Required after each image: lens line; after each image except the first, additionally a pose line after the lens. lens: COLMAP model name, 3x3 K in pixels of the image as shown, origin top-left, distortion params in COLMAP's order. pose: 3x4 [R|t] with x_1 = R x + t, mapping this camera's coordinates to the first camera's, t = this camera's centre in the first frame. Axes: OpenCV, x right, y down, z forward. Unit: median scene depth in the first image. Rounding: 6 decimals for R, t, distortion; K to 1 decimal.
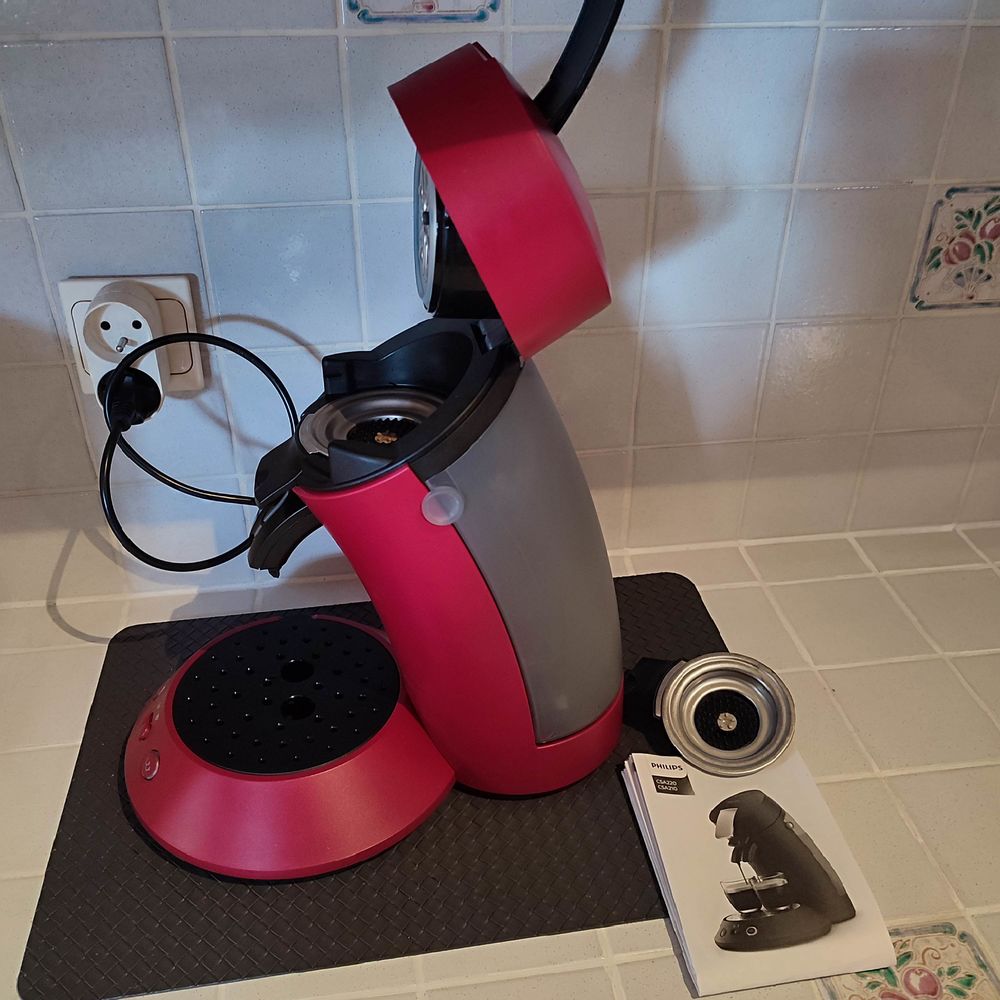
lens RADIAL K [[988.8, 0, 496.8], [0, 988.8, 494.1], [0, 0, 1]] dist [0.012121, 0.000000]
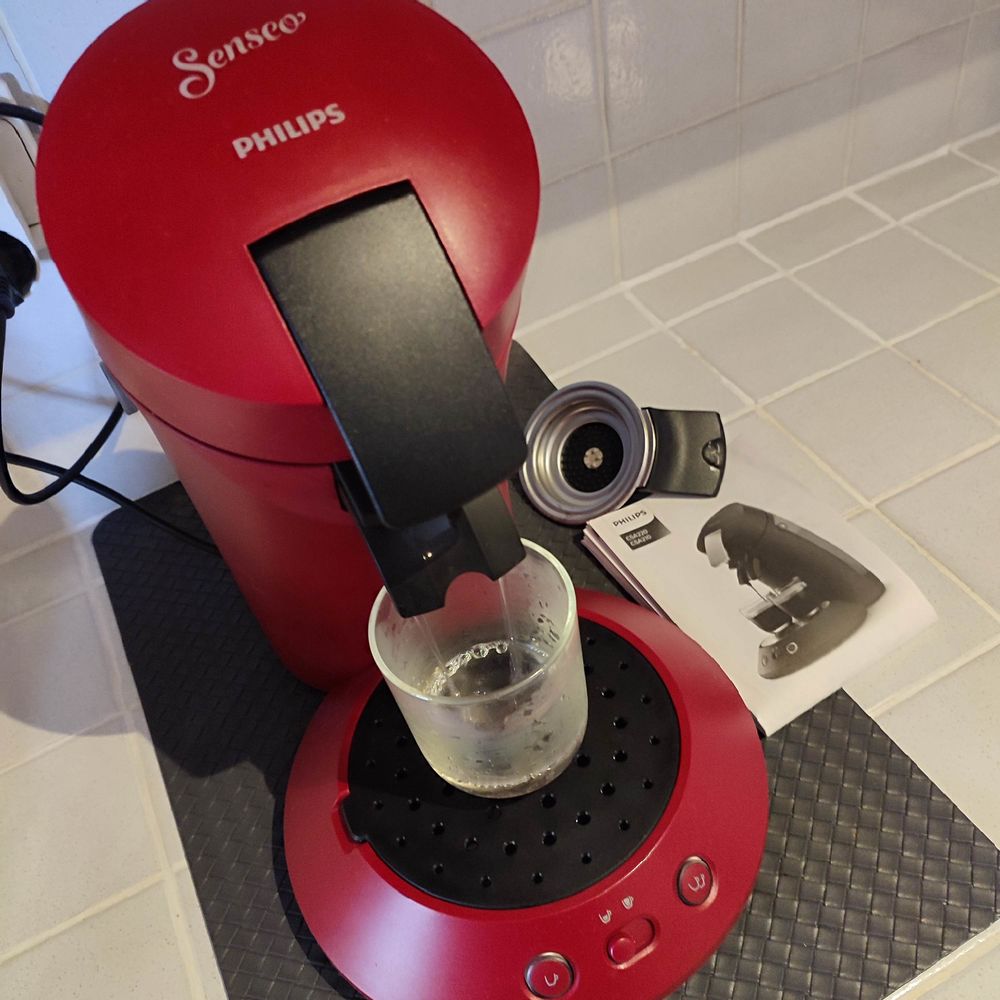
lens RADIAL K [[988.8, 0, 497.2], [0, 988.8, 498.8], [0, 0, 1]] dist [0.012121, 0.000000]
pose [[0.937508, -0.329165, 0.112822, -0.151698], [0.296514, 0.925406, 0.236015, -0.007136], [-0.182094, -0.187813, 0.965178, 0.196346]]
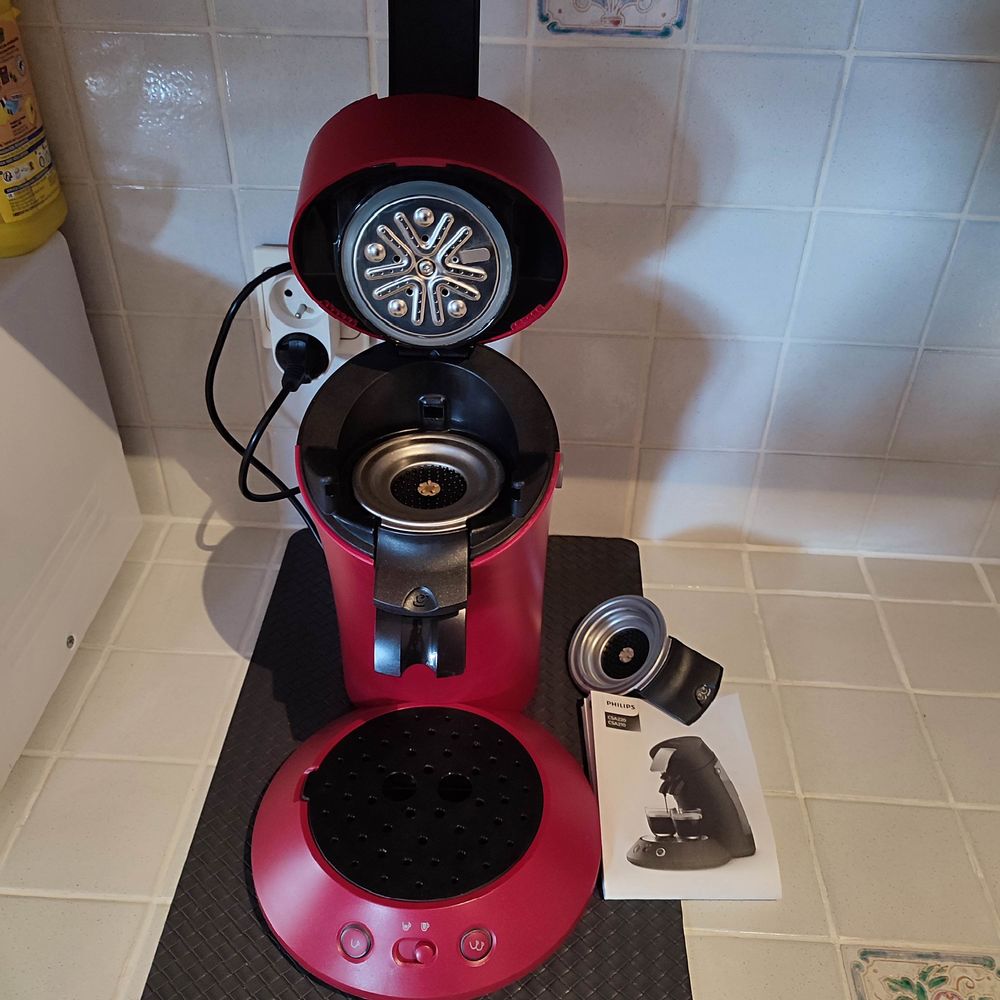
lens RADIAL K [[988.8, 0, 495.7], [0, 988.8, 495.6], [0, 0, 1]] dist [0.012121, 0.000000]
pose [[0.980977, 0.131911, -0.142420, 0.018819], [-0.120819, 0.989119, 0.083943, -0.060244], [0.151943, -0.065139, 0.986240, -0.068803]]
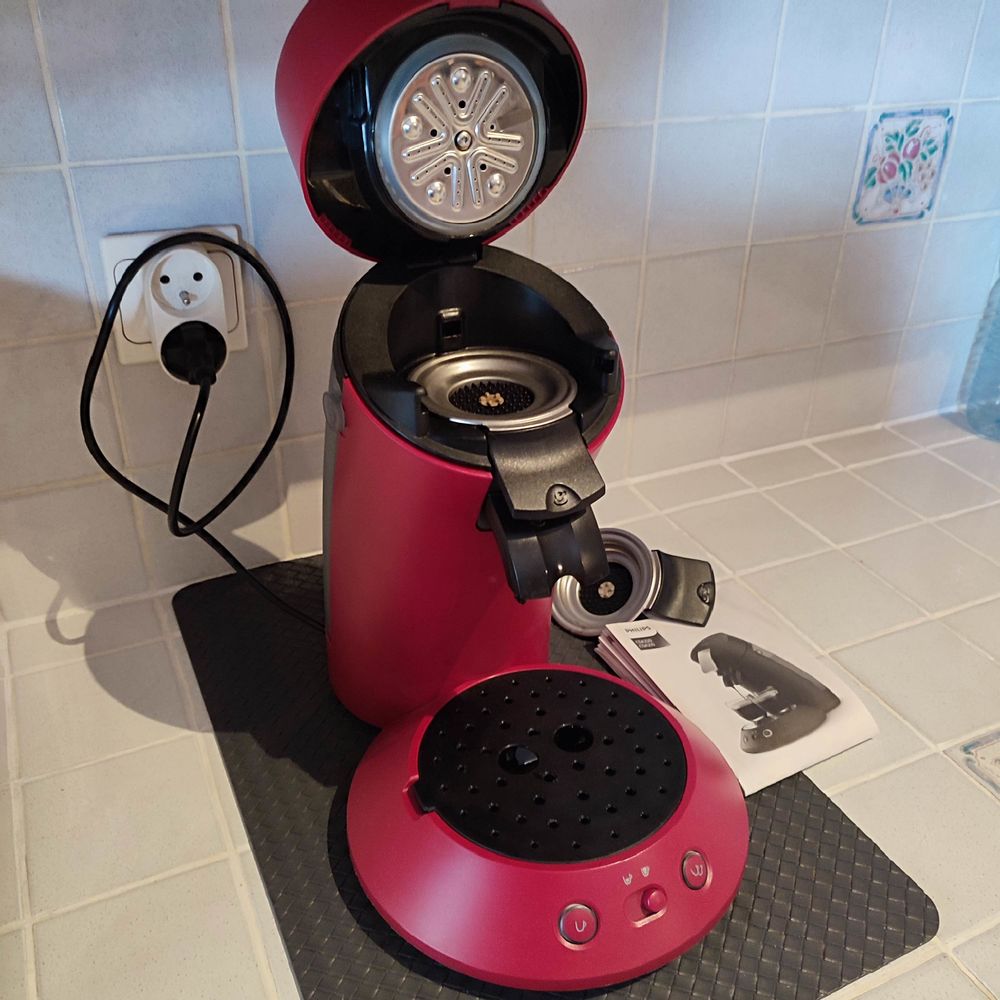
lens RADIAL K [[988.8, 0, 497.7], [0, 988.8, 495.3], [0, 0, 1]] dist [0.012121, 0.000000]
pose [[0.957102, -0.137122, 0.255253, -0.326344], [0.146046, 0.989144, -0.016248, 0.083919], [-0.250254, 0.052830, 0.966738, 0.023359]]
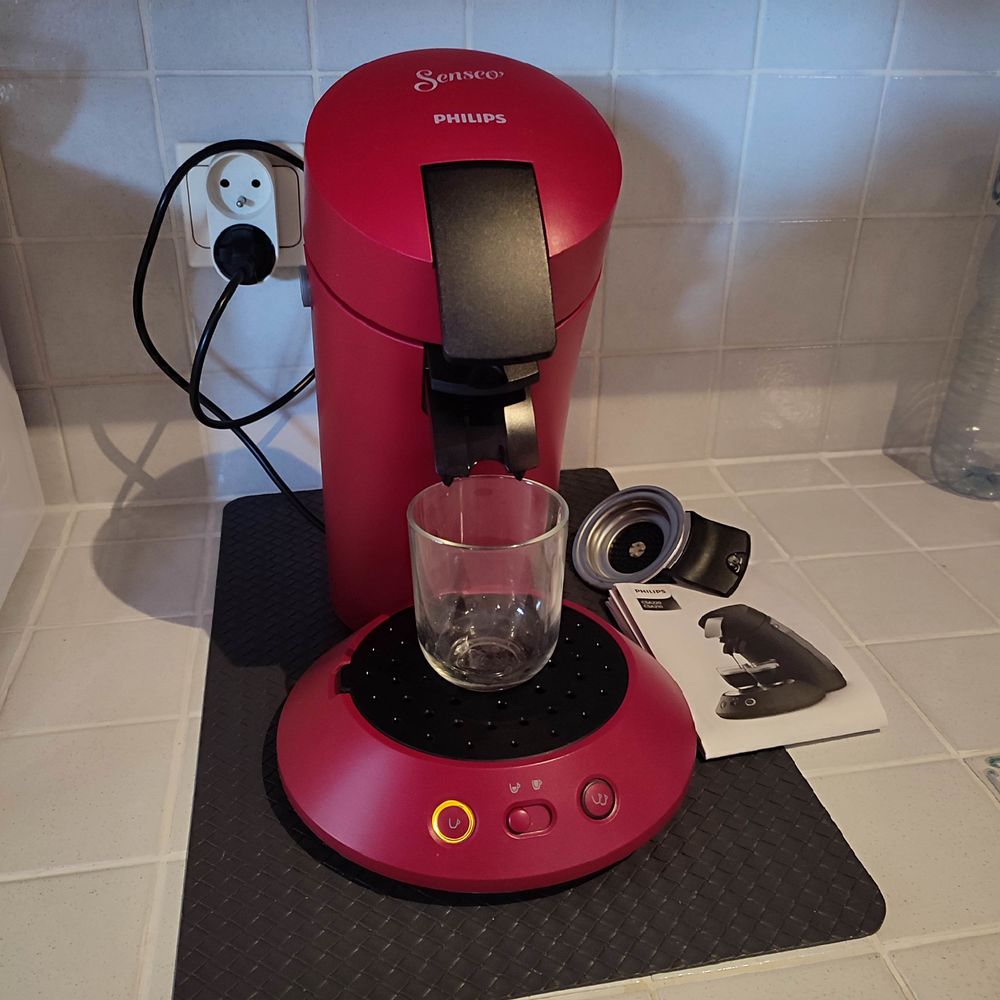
lens RADIAL K [[988.8, 0, 495.9], [0, 988.8, 497.1], [0, 0, 1]] dist [0.012121, 0.000000]
pose [[0.999375, -0.006418, 0.034768, -0.143763], [0.009225, 0.996657, -0.081178, 0.206473], [-0.034131, 0.081448, 0.996093, 0.019947]]
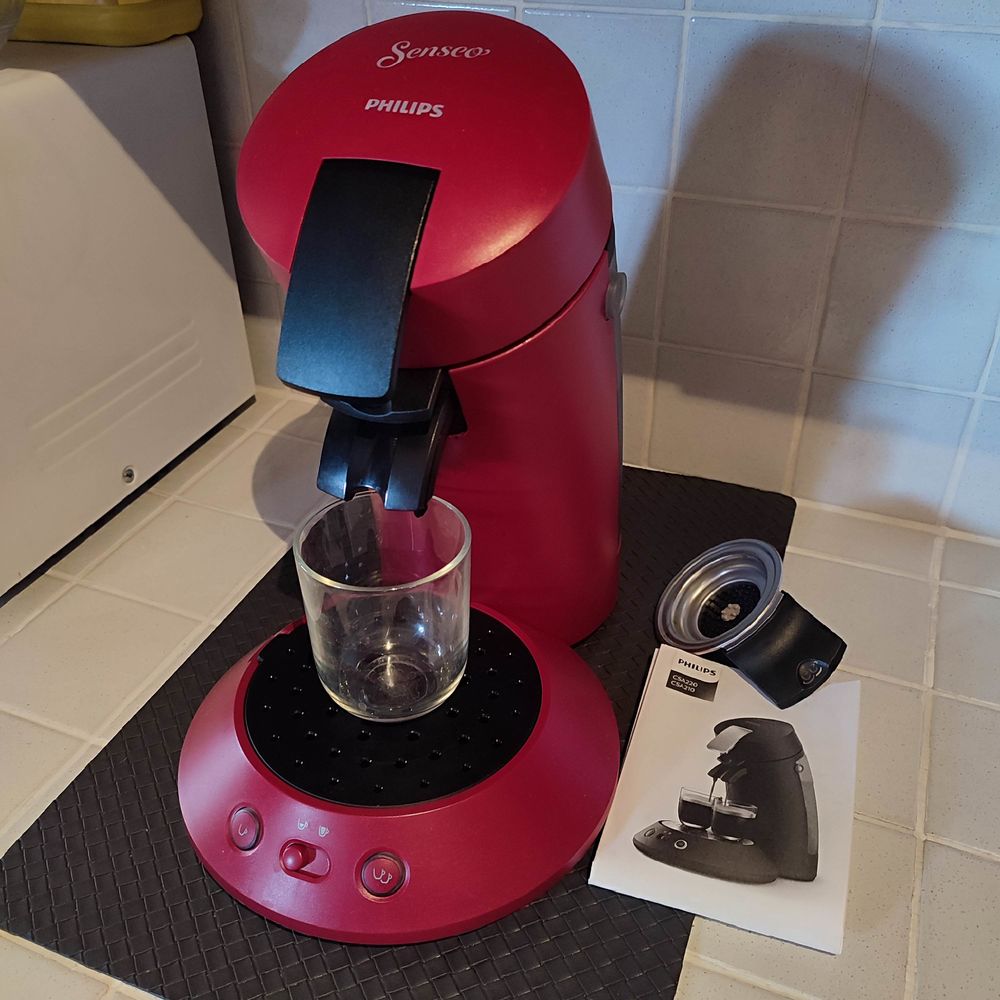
lens RADIAL K [[988.8, 0, 496.7], [0, 988.8, 496.8], [0, 0, 1]] dist [0.012121, 0.000000]
pose [[0.859793, 0.283413, -0.424774, 0.183115], [-0.268179, 0.958504, 0.096696, 0.061156], [0.434552, 0.030776, 0.900121, 0.159990]]
